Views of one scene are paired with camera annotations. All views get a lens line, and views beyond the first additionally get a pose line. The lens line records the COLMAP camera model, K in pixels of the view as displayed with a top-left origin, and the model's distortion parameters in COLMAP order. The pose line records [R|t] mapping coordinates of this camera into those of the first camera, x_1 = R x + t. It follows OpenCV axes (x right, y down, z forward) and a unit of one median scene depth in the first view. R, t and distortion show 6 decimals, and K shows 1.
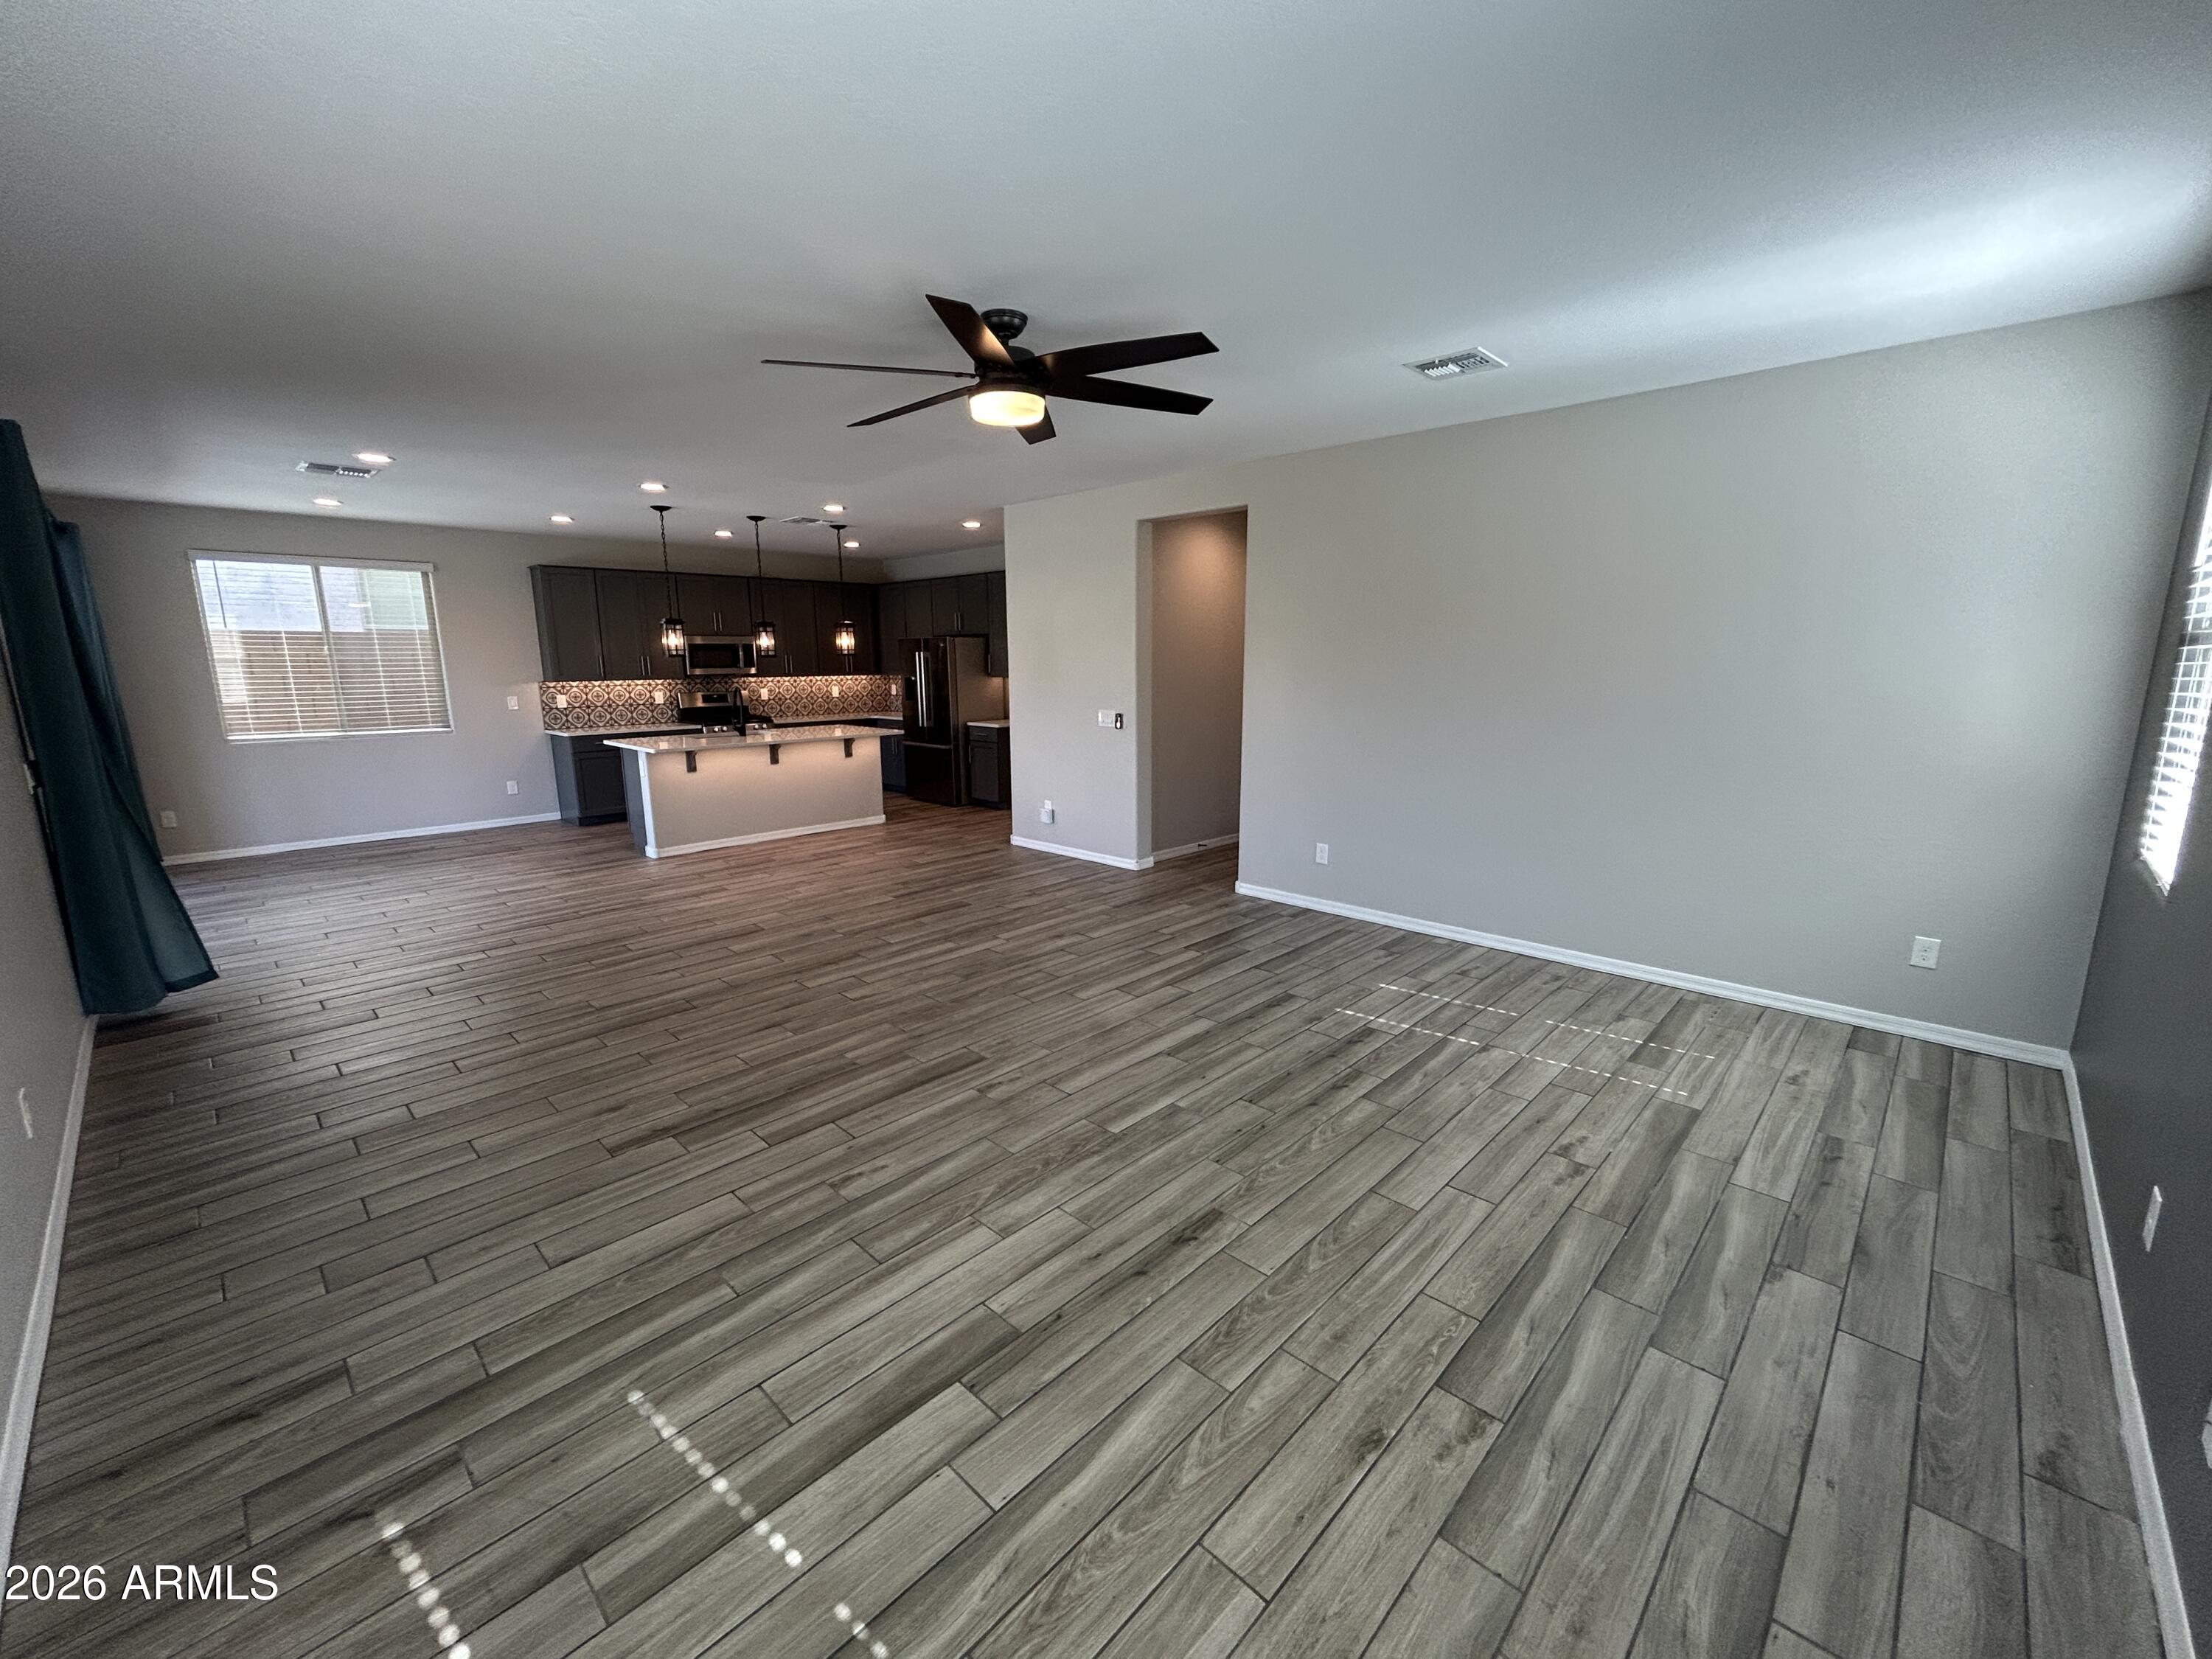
lens RADIAL K [[889.4, 0, 1103.4], [0, 889.4, 824.3], [0, 0, 1]] dist [-0.002887, 0.000031]
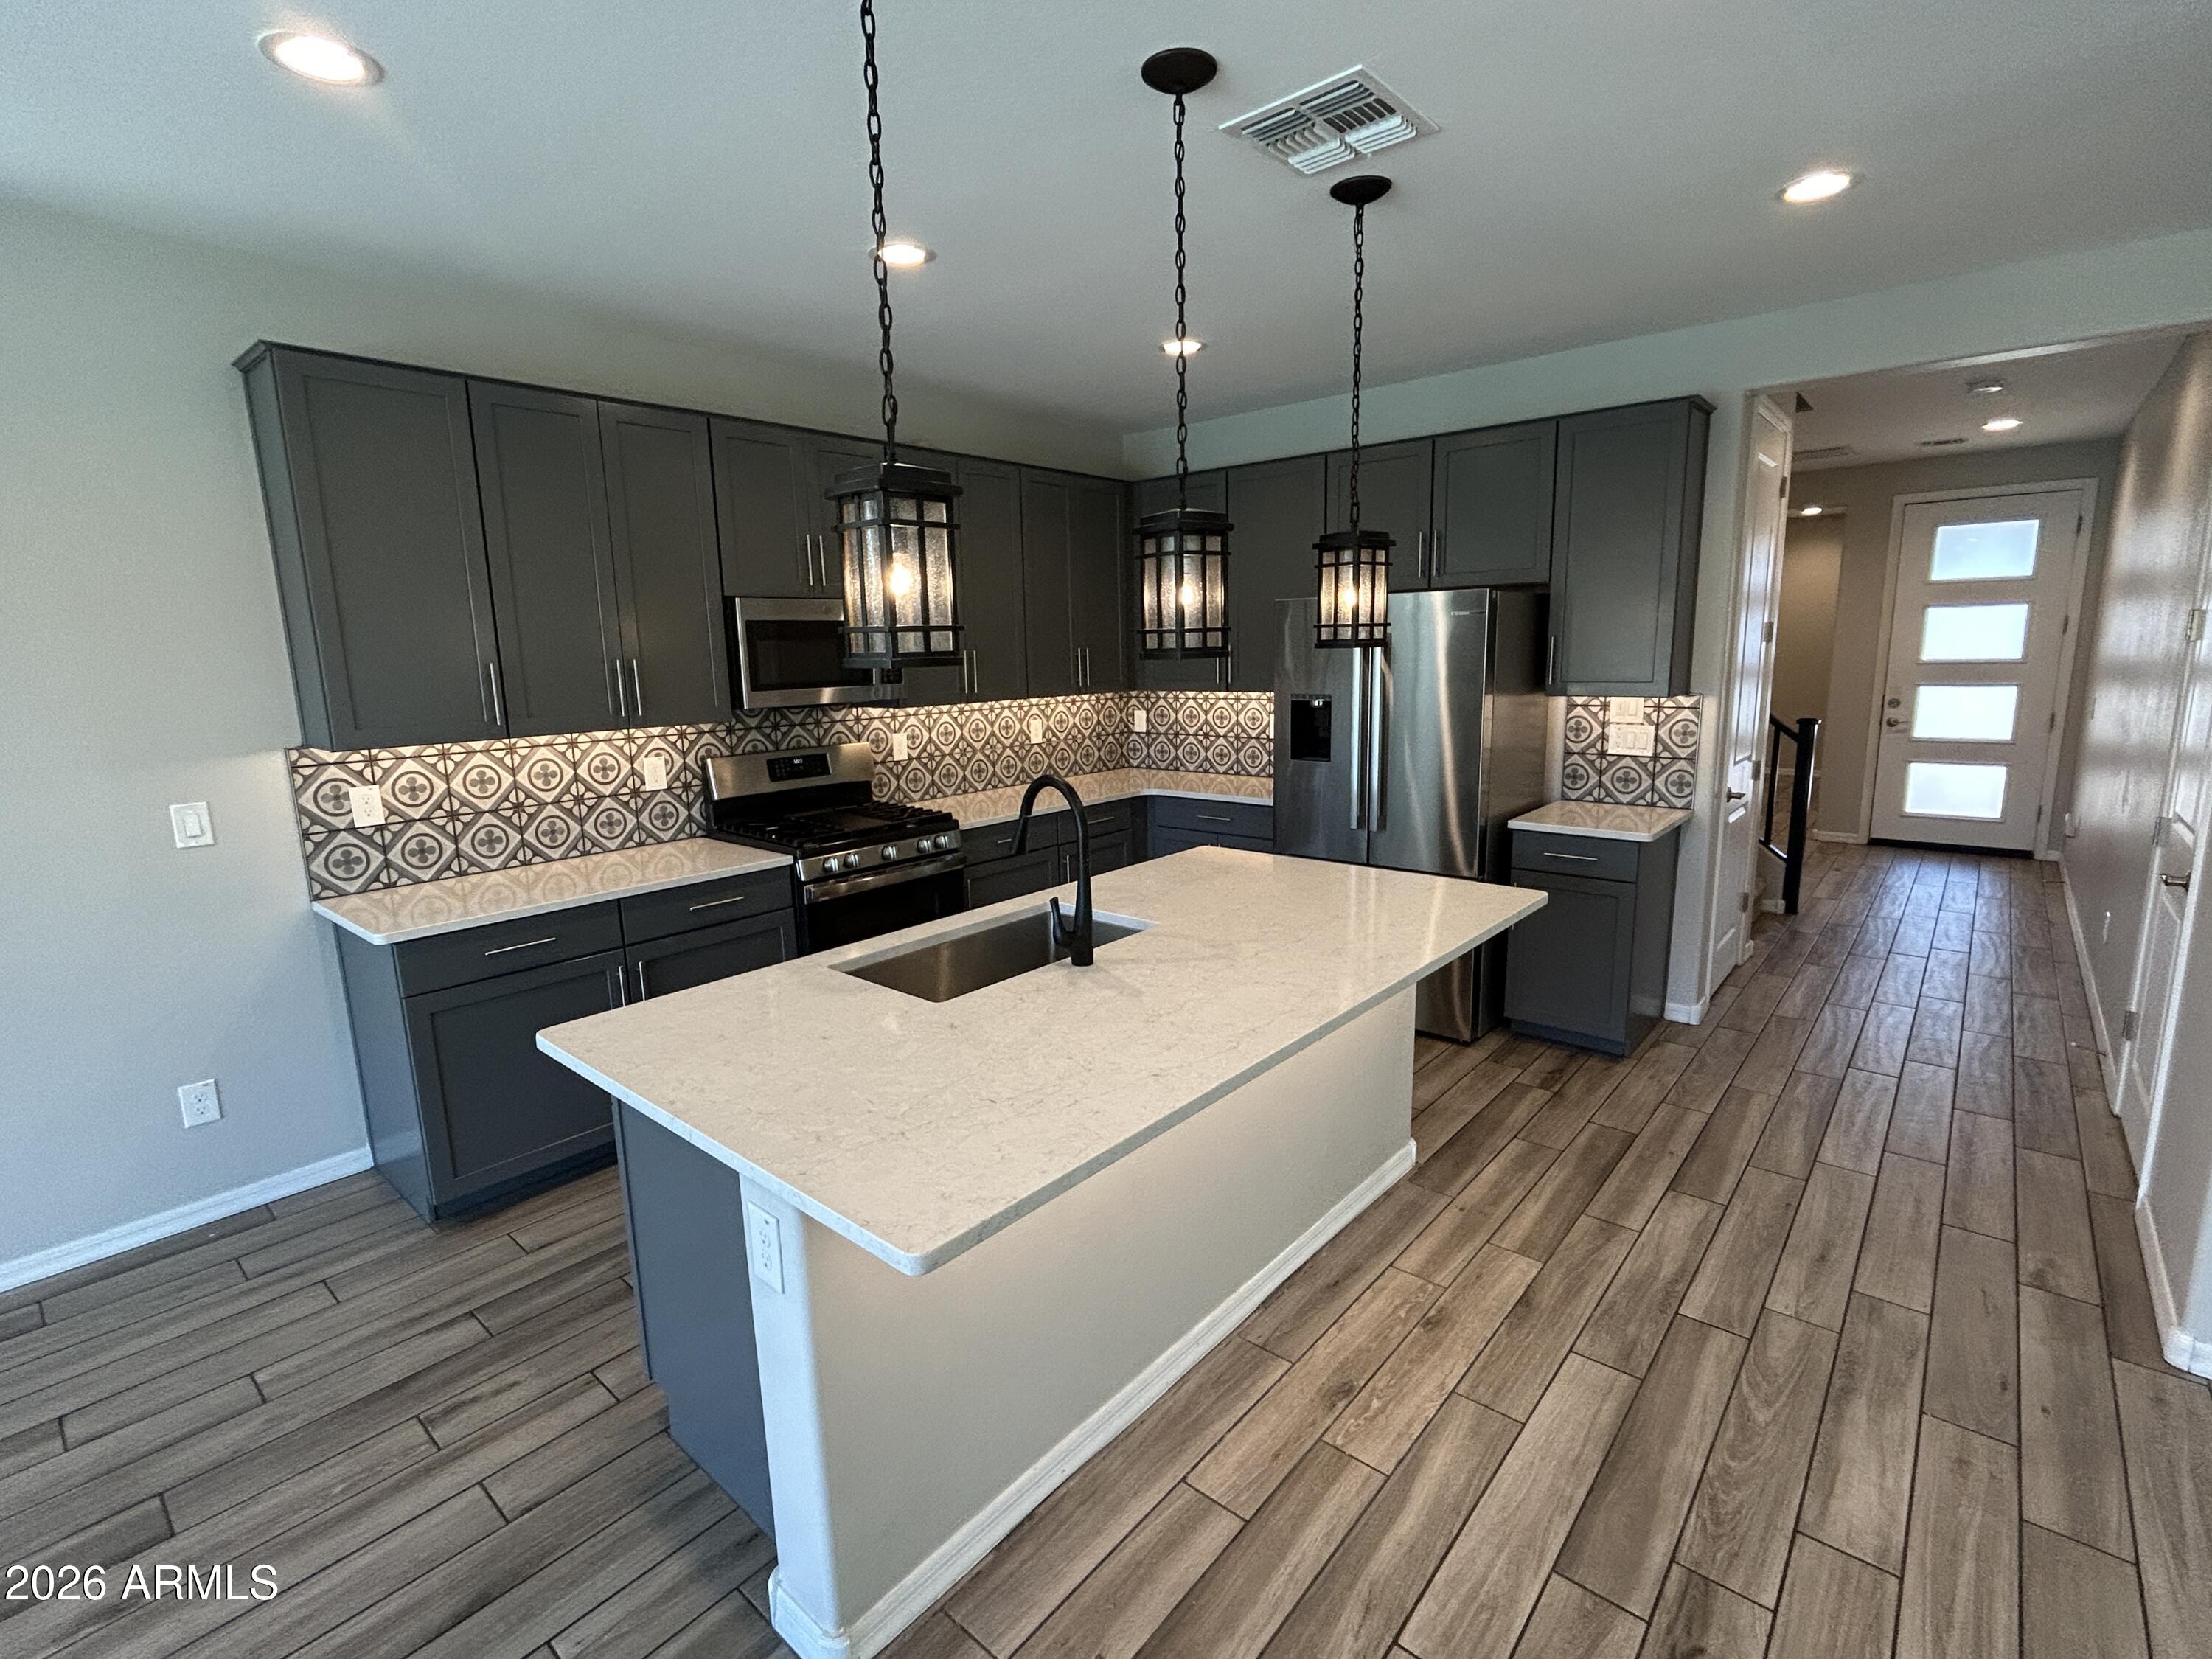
lens RADIAL K [[1009.7, 0, 1105.5], [0, 1009.7, 816.8], [0, 0, 1]] dist [0.002369, -0.000085]
pose [[0.997398, -0.025827, 0.067306, -0.371237], [0.027045, 0.999485, -0.017249, -0.121437], [-0.066826, 0.019024, 0.997583, 0.622696]]
